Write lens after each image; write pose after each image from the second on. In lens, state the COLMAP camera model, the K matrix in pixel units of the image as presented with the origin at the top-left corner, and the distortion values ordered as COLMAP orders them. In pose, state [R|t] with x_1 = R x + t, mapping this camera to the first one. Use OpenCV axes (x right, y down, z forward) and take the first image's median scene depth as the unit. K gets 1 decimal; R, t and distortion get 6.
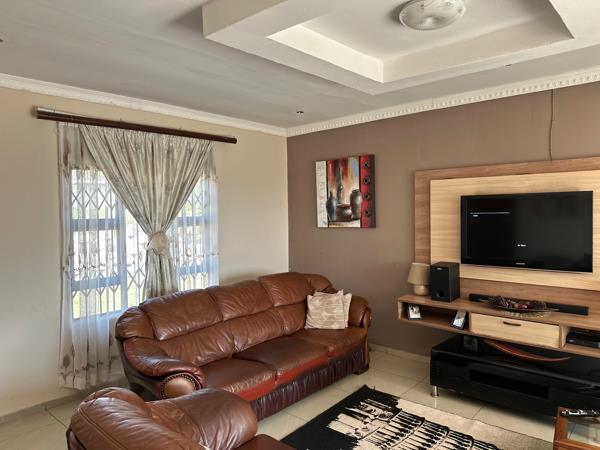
lens RADIAL K [[417.4, 0, 300.0], [0, 417.4, 225.0], [0, 0, 1]] dist [0.082941, -0.132449]
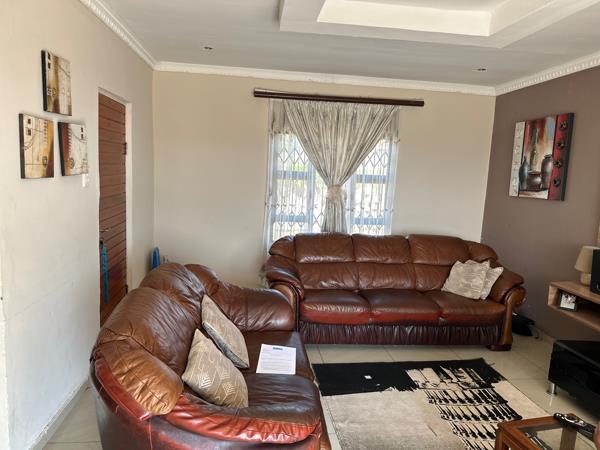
lens RADIAL K [[417.4, 0, 300.0], [0, 417.4, 225.0], [0, 0, 1]] dist [0.082941, -0.132449]
pose [[0.748263, 0.137525, -0.648990, 0.389180], [-0.083338, 0.990013, 0.113705, 0.002226], [0.658146, -0.030996, 0.752252, 0.008104]]
